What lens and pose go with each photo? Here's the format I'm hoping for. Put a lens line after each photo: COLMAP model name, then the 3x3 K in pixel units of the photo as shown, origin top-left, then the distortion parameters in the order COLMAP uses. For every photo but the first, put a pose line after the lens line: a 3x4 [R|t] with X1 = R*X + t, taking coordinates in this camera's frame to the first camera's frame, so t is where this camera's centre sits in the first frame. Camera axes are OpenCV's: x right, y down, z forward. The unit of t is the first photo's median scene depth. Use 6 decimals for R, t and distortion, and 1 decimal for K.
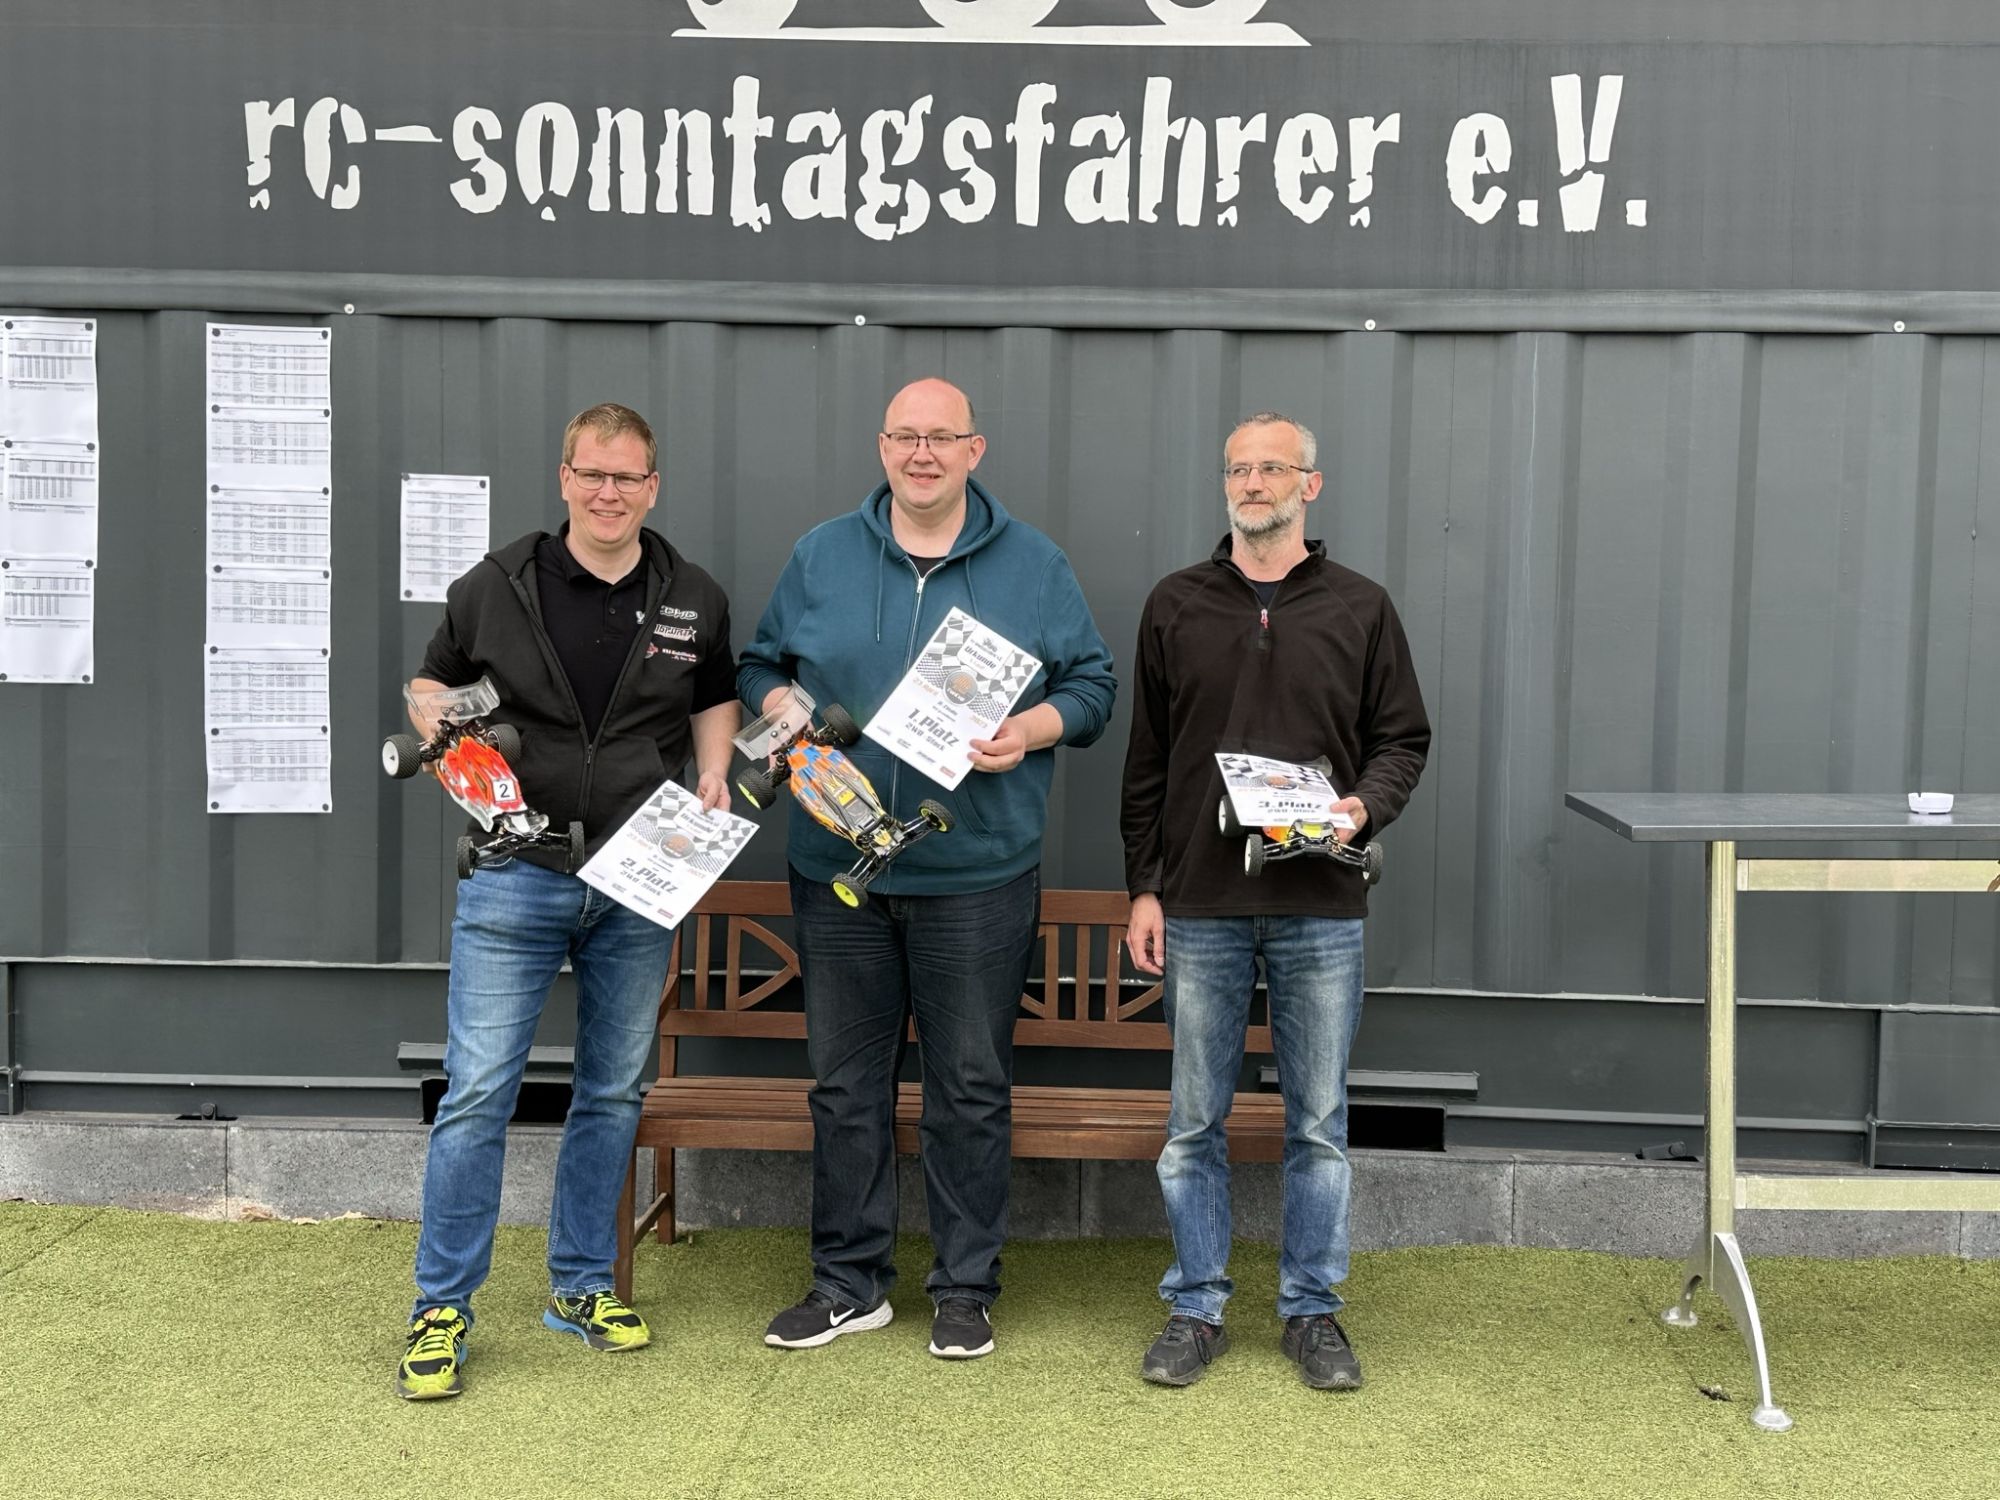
lens RADIAL K [[2329.5, 0, 1019.4], [0, 2329.5, 750.1], [0, 0, 1]] dist [0.196045, -0.407702]
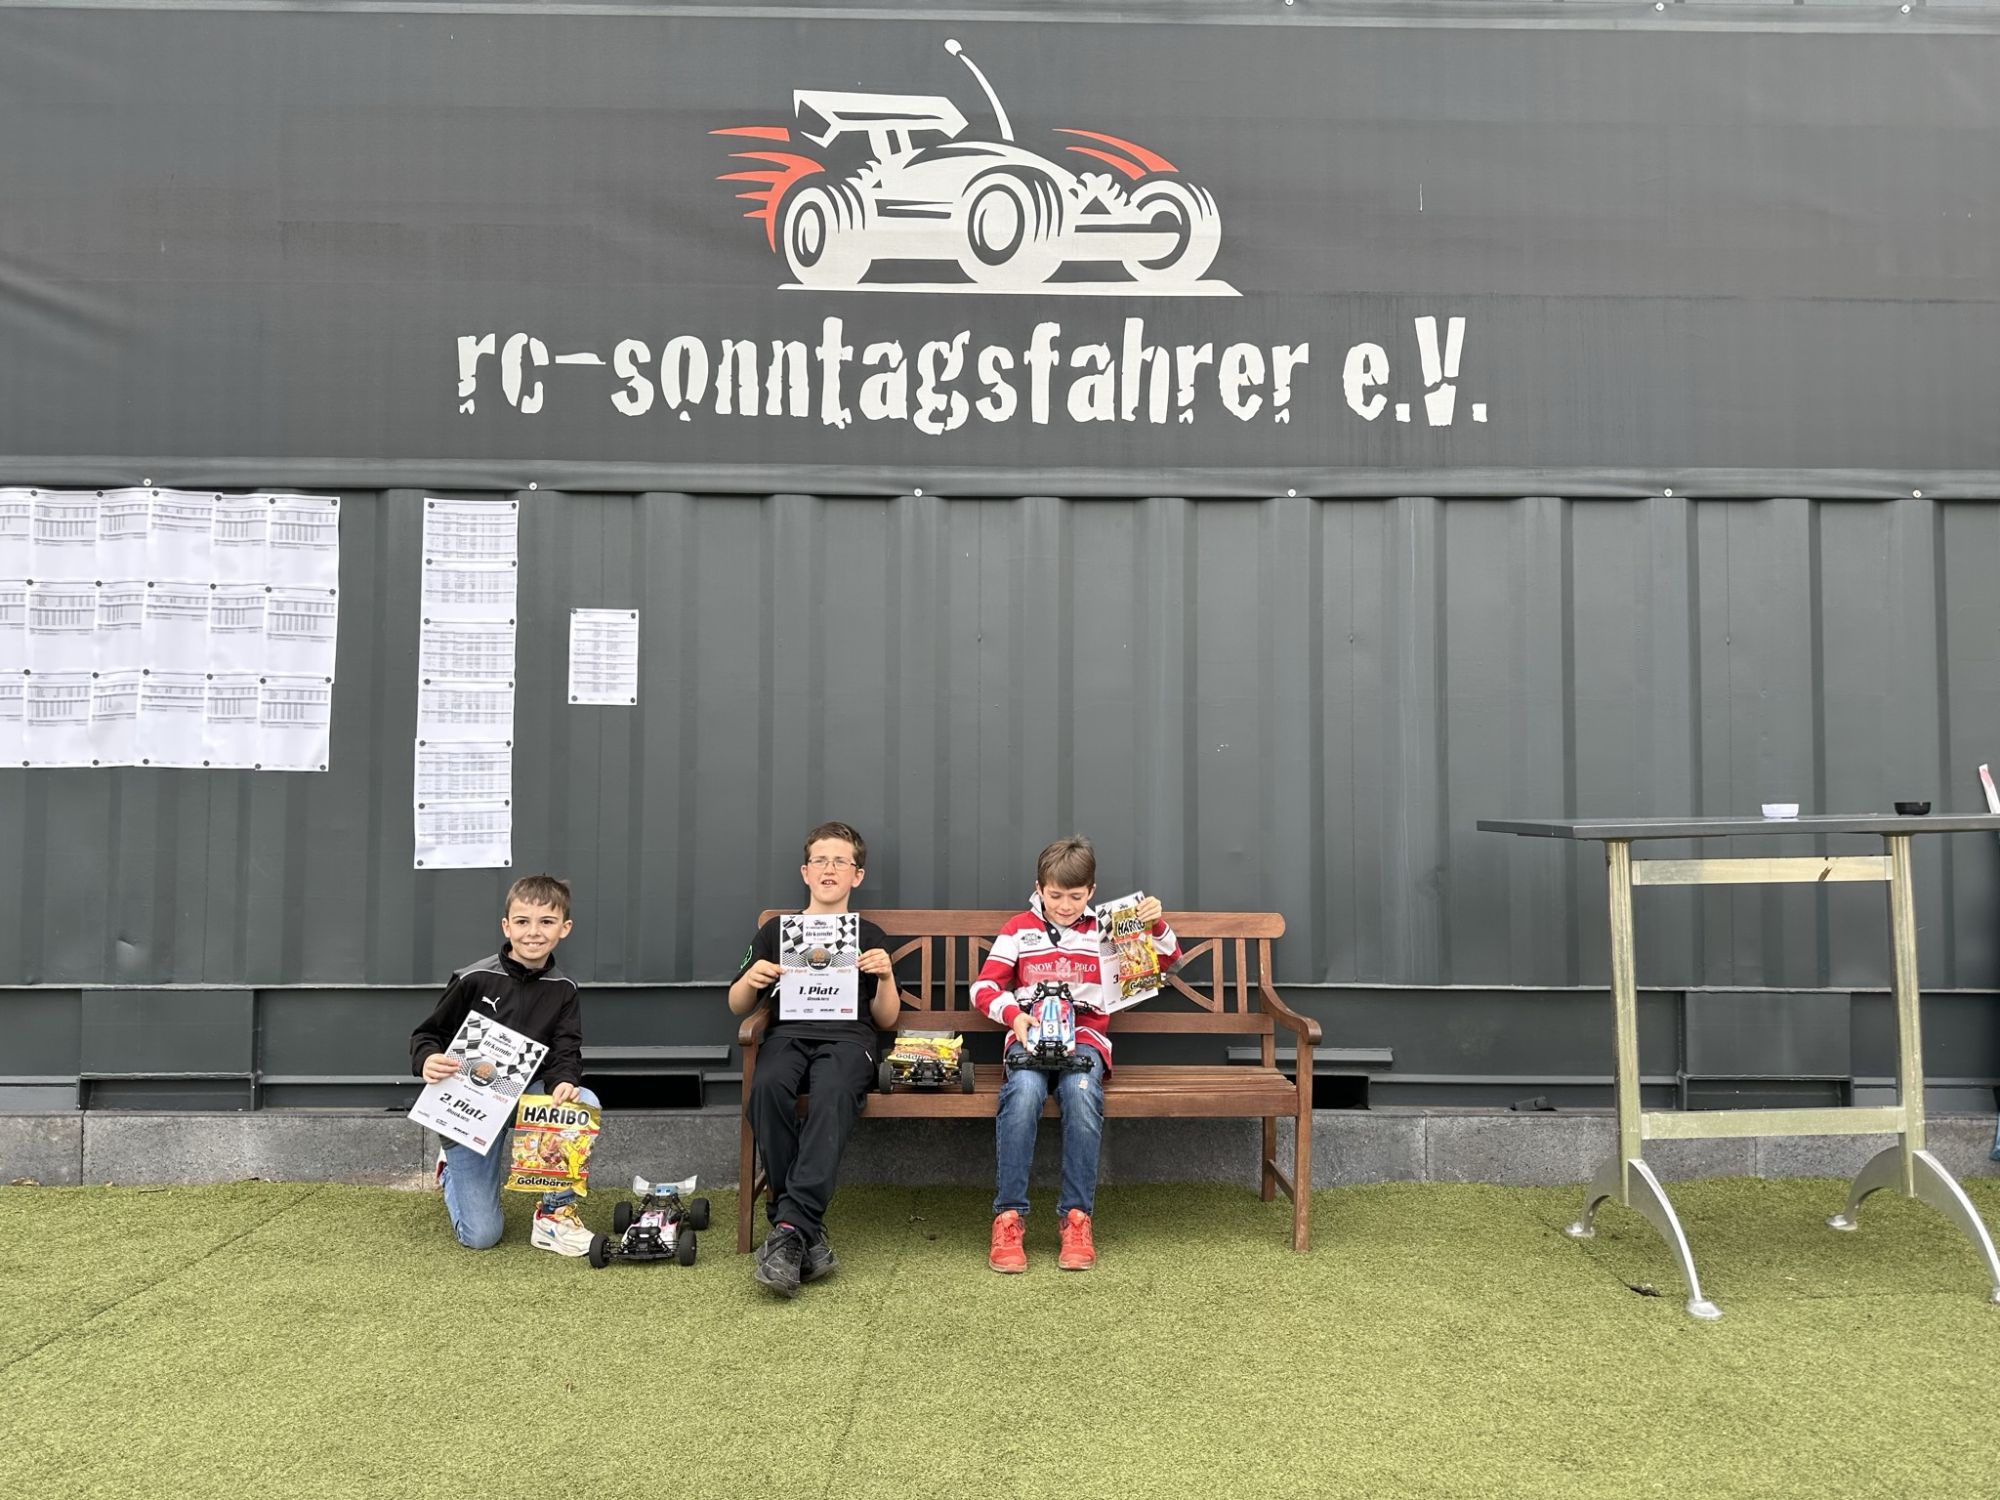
lens RADIAL K [[1399.6, 0, 1018.2], [0, 1399.6, 753.1], [0, 0, 1]] dist [0.113275, -0.184153]
pose [[0.998045, -0.012735, 0.061186, -0.061788], [0.019099, 0.994333, -0.104577, 0.052315], [-0.059508, 0.105541, 0.992633, 0.209640]]
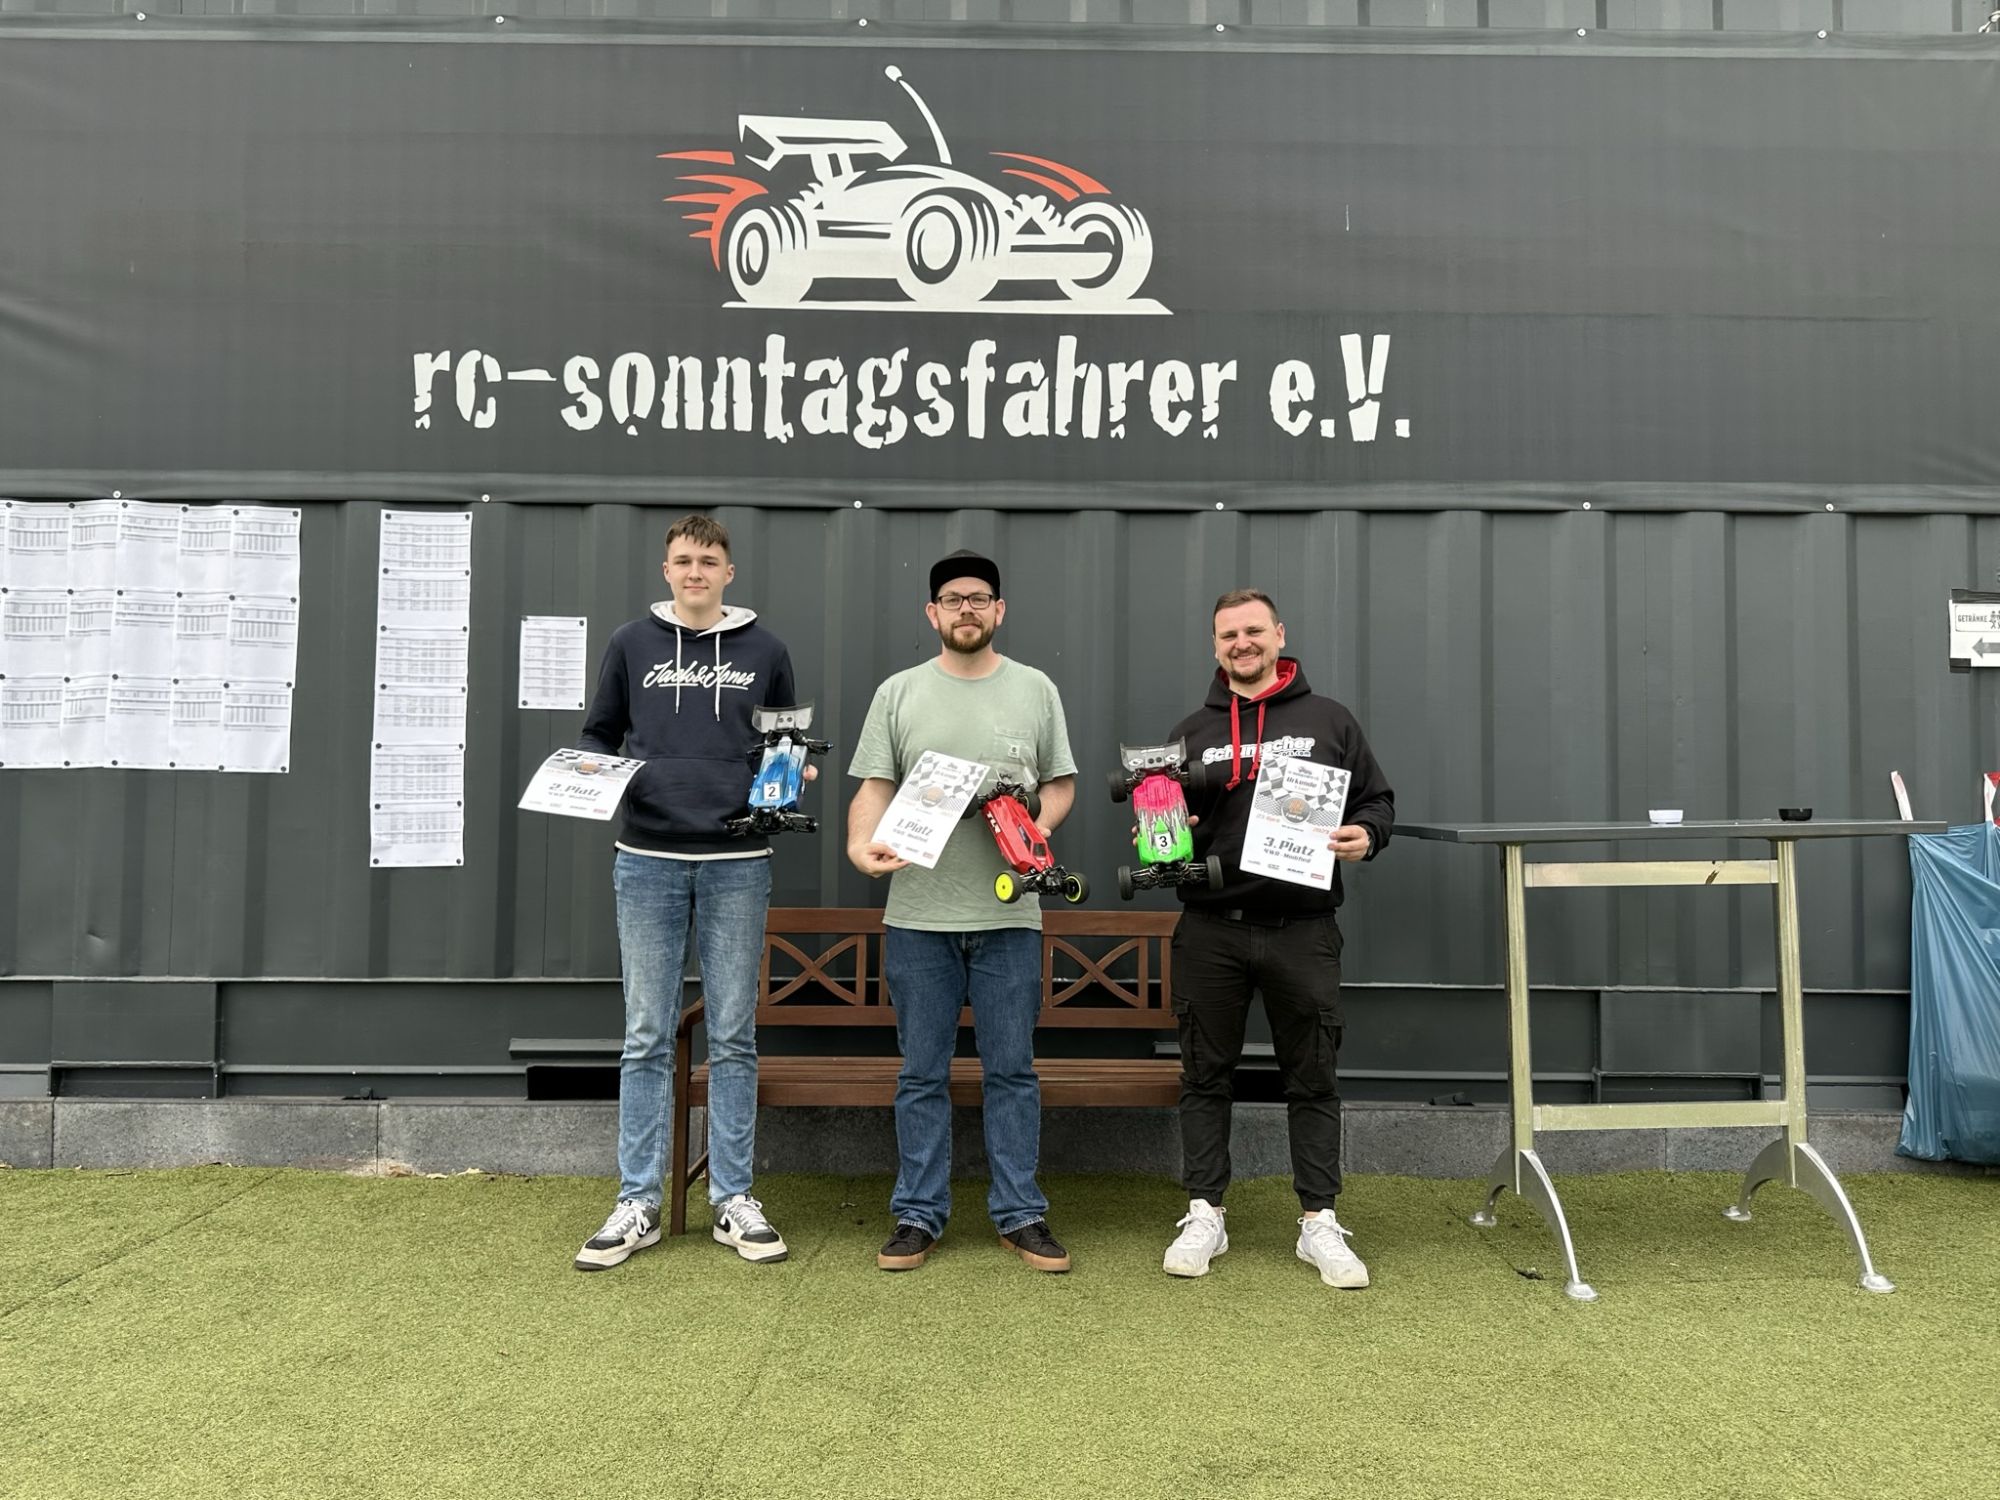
lens RADIAL K [[1423.8, 0, 1001.3], [0, 1423.8, 754.3], [0, 0, 1]] dist [0.133396, -0.253603]
pose [[0.998674, -0.009809, 0.050537, -0.026964], [0.014953, 0.994627, -0.102435, 0.053627], [-0.049261, 0.103055, 0.993455, 0.165460]]
